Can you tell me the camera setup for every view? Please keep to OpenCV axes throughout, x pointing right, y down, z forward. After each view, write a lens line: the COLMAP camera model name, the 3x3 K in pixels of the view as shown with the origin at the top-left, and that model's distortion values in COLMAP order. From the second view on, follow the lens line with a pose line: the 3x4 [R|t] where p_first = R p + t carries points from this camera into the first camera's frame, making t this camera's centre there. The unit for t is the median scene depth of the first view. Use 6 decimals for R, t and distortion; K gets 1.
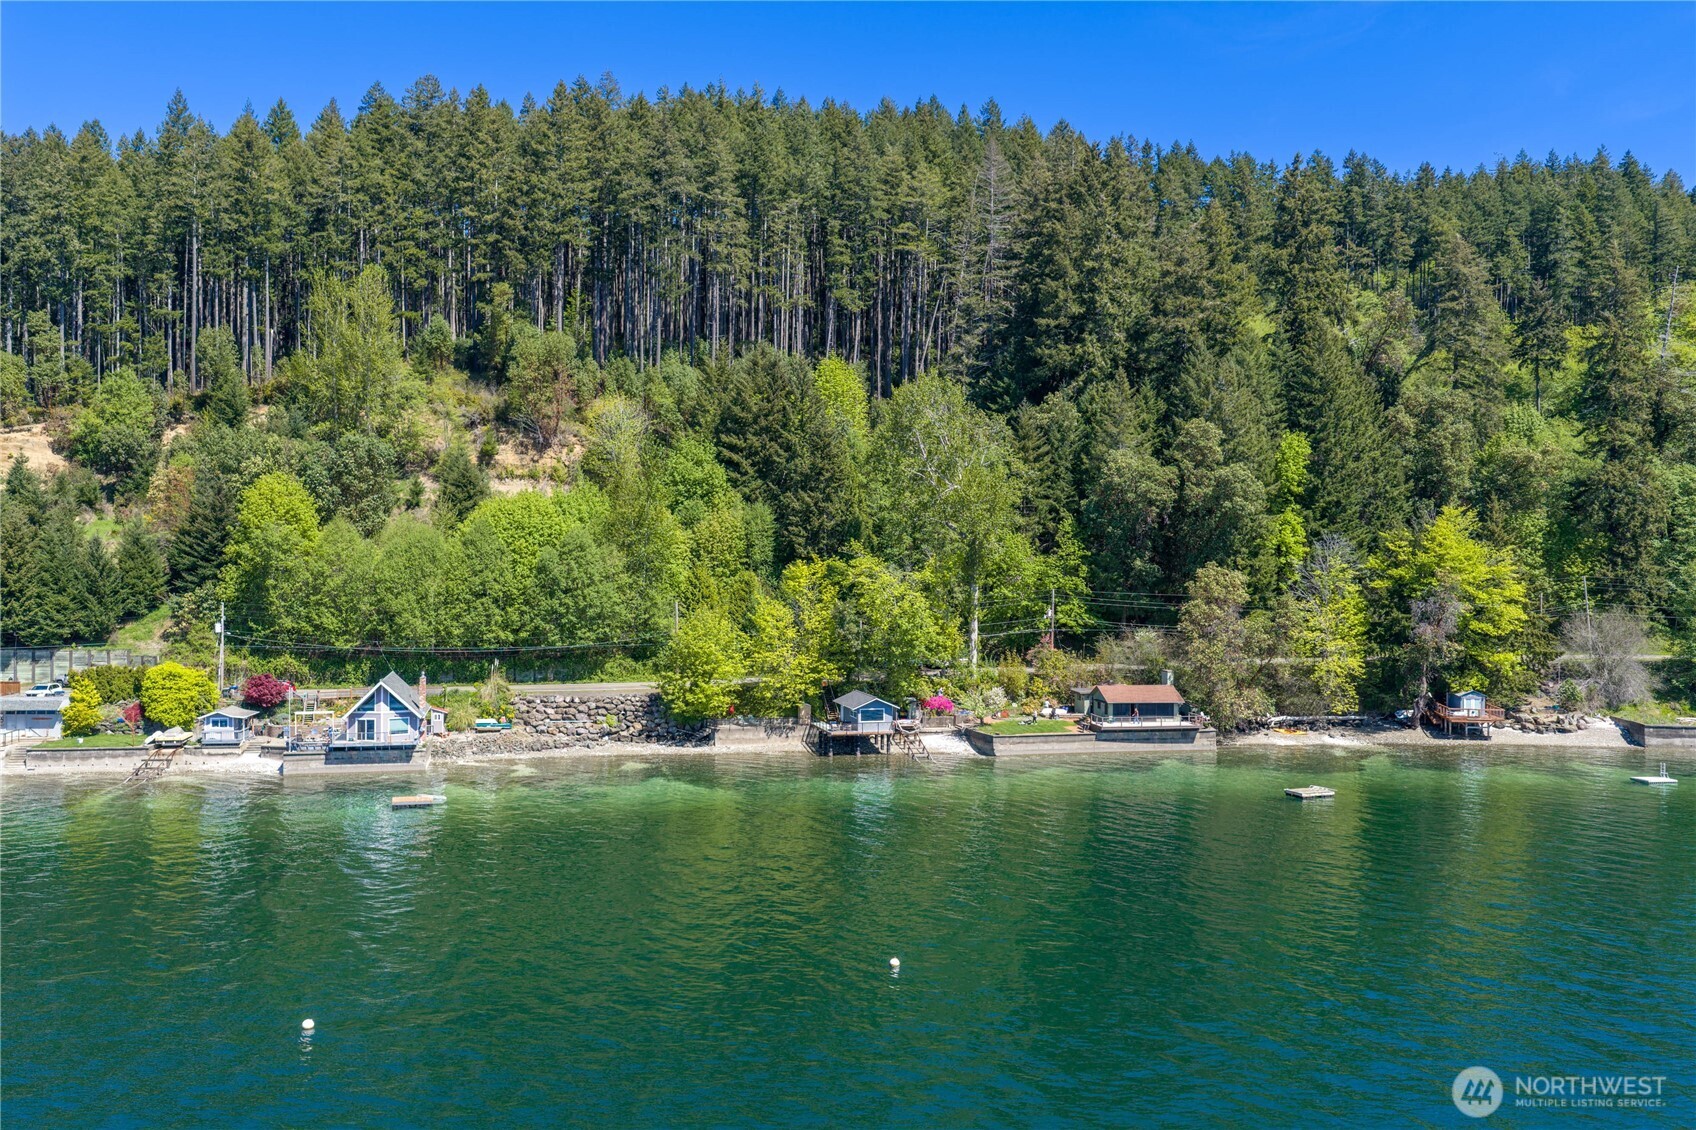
lens RADIAL K [[1412.3, 0, 849.8], [0, 1412.3, 550.9], [0, 0, 1]] dist [0.034724, -0.067949]
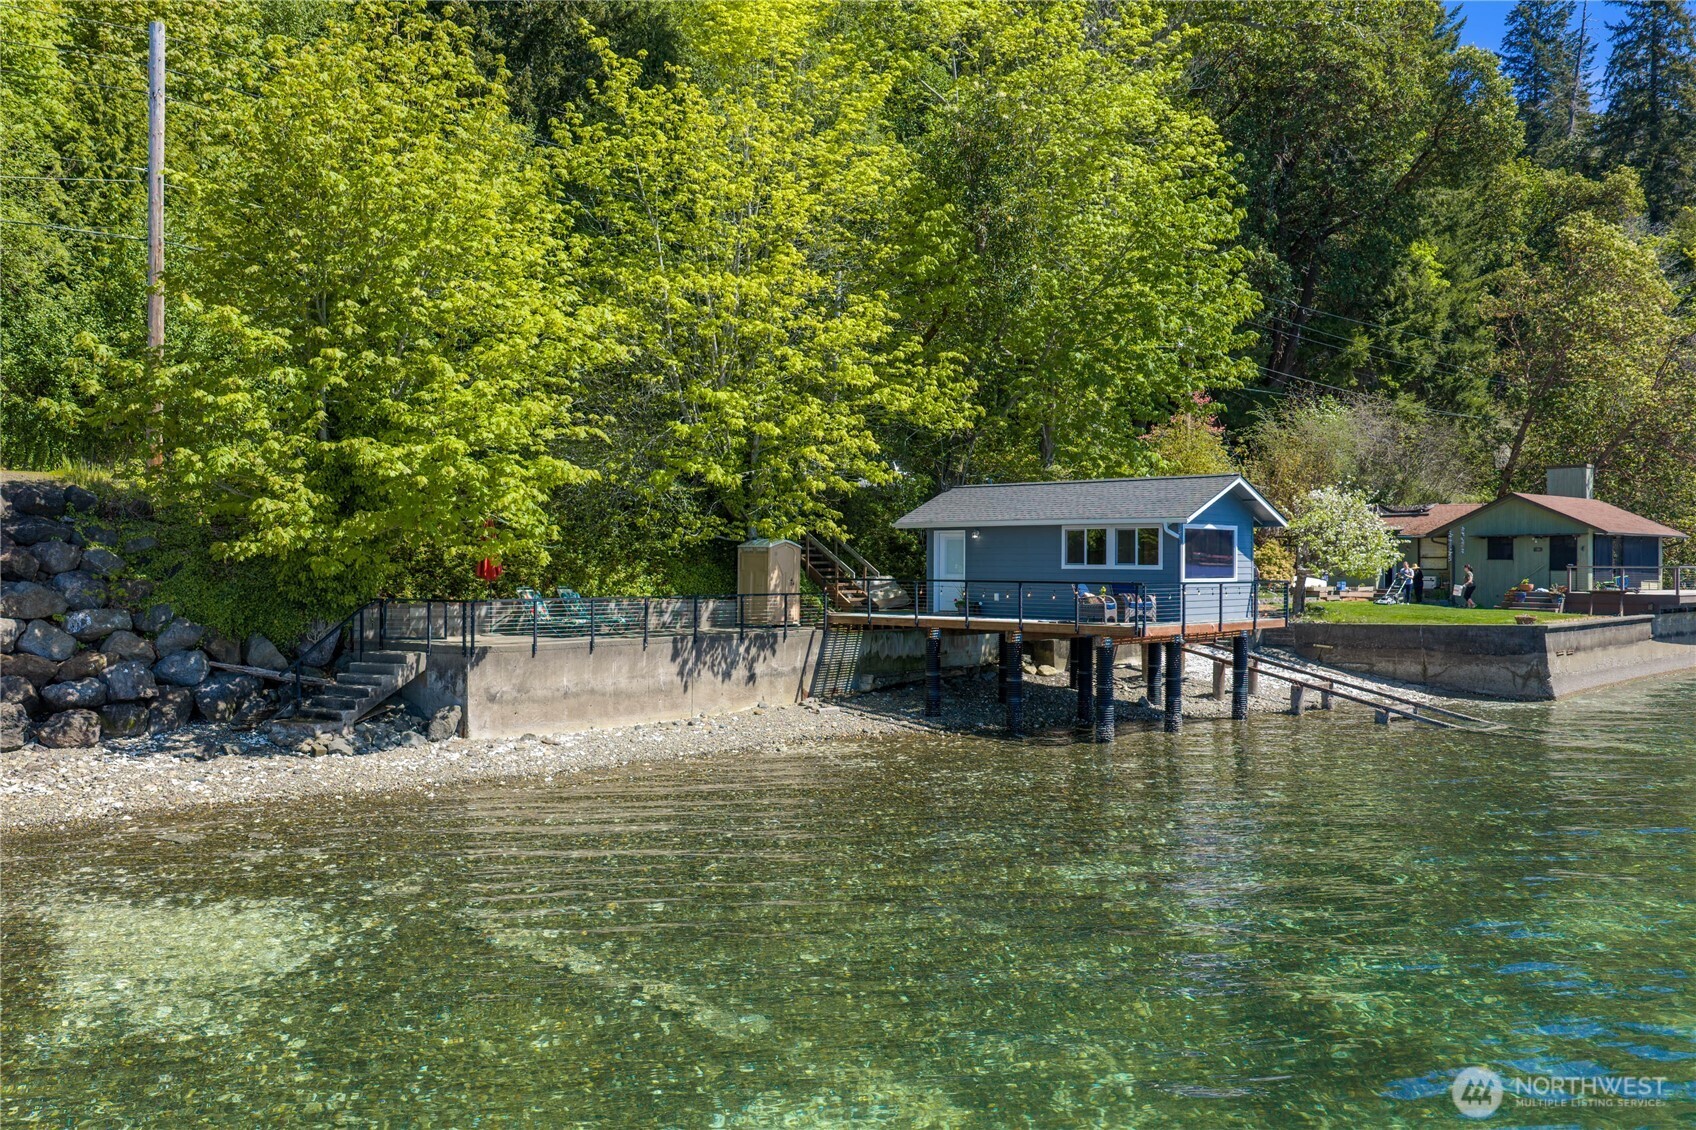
lens RADIAL K [[1412.3, 0, 849.8], [0, 1412.3, 550.9], [0, 0, 1]] dist [0.034724, -0.067949]
pose [[0.835947, 0.005683, 0.548781, -0.154363], [-0.006762, 0.999977, -0.000056, 0.111681], [-0.548768, -0.003664, 0.835966, 0.806378]]
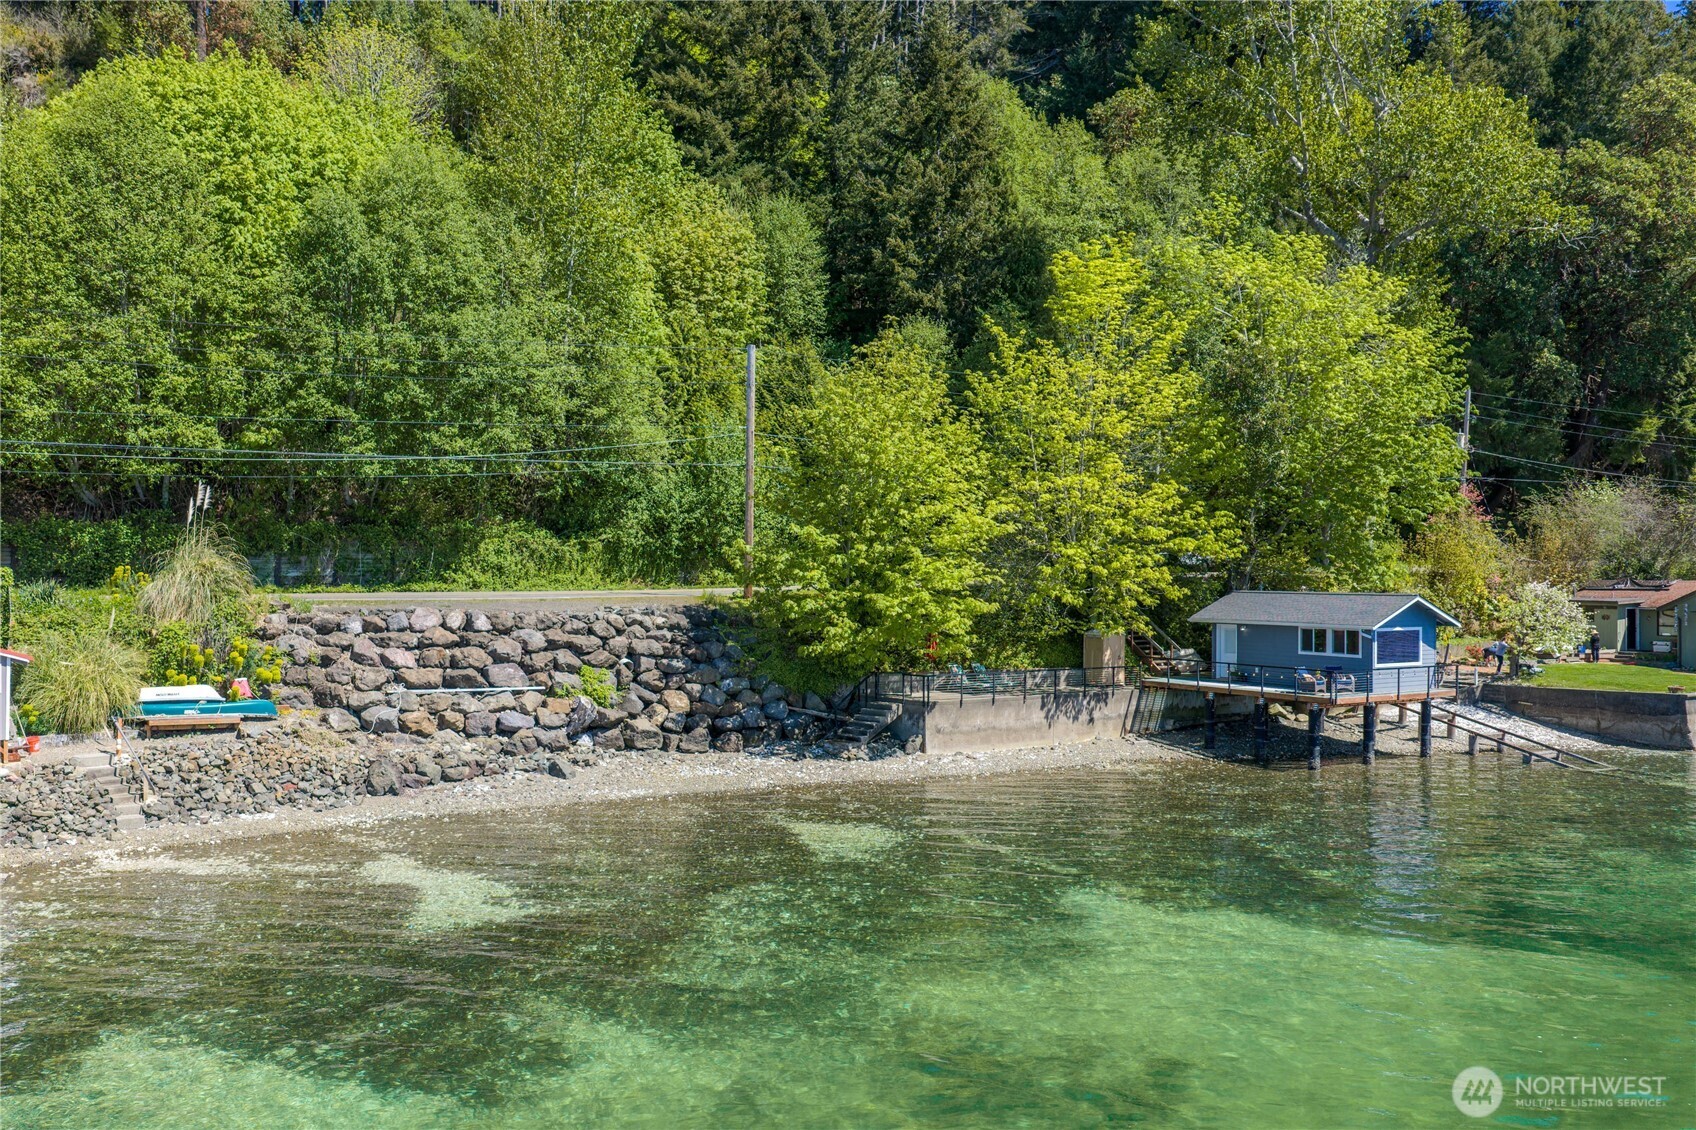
lens RADIAL K [[1412.3, 0, 849.8], [0, 1412.3, 550.9], [0, 0, 1]] dist [0.034724, -0.067949]
pose [[0.949250, 0.006122, 0.314464, -0.214908], [-0.005197, 0.999979, -0.003778, 0.090740], [-0.314481, 0.001952, 0.949262, 0.681986]]
